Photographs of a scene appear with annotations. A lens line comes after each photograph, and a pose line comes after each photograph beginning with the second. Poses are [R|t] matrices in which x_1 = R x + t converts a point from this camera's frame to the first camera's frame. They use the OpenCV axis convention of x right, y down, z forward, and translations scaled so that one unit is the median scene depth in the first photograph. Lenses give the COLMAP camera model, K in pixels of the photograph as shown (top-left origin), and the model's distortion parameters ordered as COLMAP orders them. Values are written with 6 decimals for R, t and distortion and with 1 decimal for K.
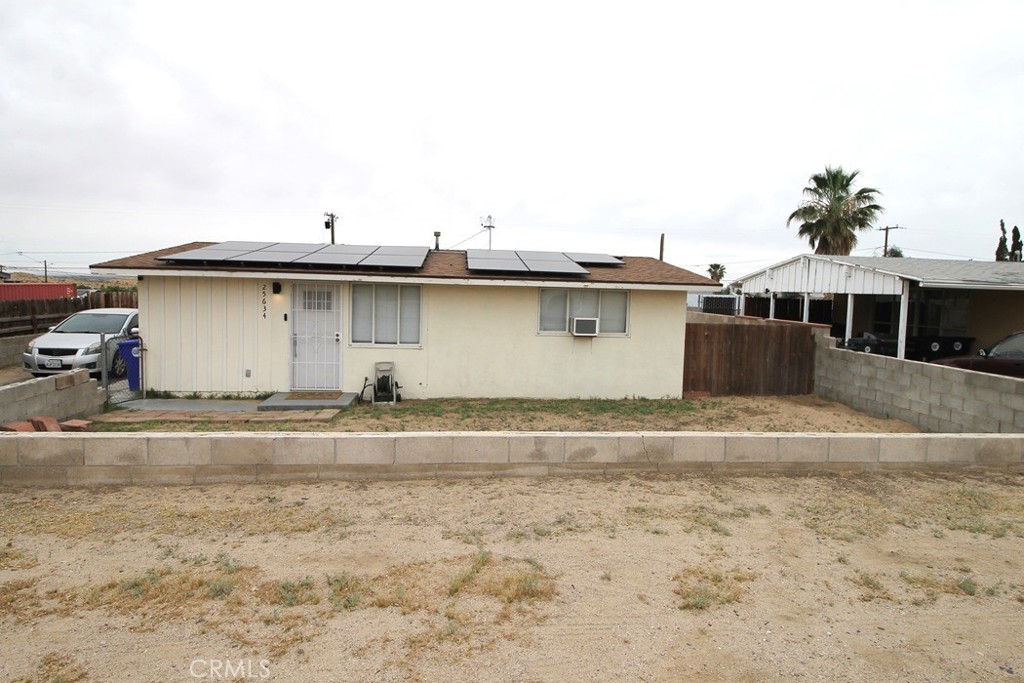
lens RADIAL K [[587.4, 0, 514.8], [0, 587.4, 338.7], [0, 0, 1]] dist [0.009162, -0.010704]
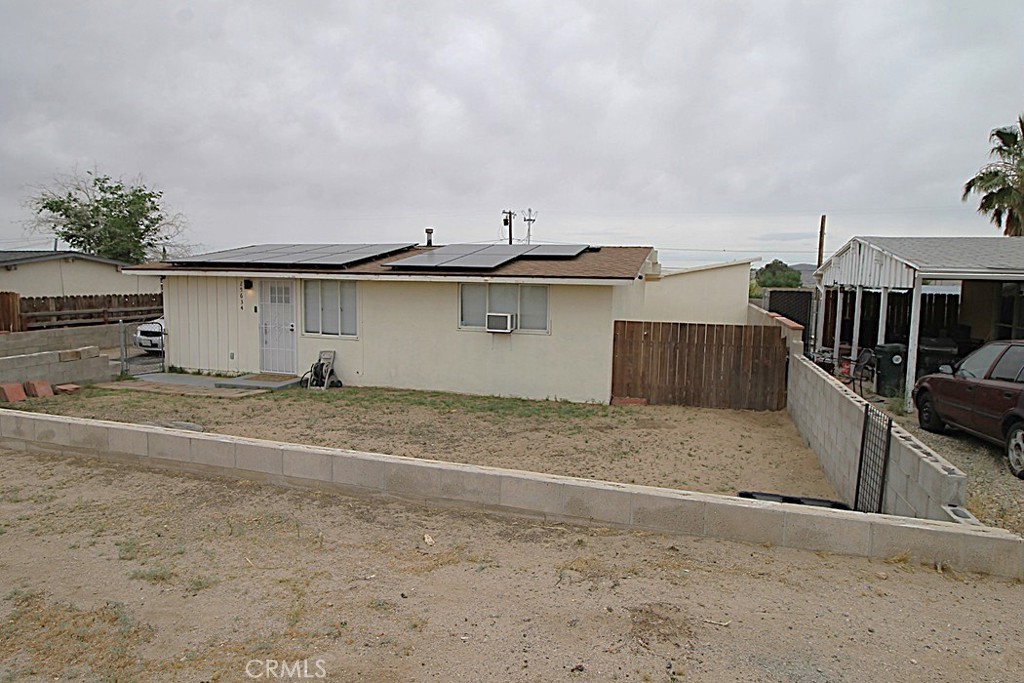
lens RADIAL K [[587.4, 0, 513.8], [0, 587.4, 339.0], [0, 0, 1]] dist [0.009162, -0.010704]
pose [[0.921473, 0.030635, -0.387233, 0.519149], [-0.025277, 0.999501, 0.018924, -0.012162], [0.387620, -0.007650, 0.921788, 0.116220]]
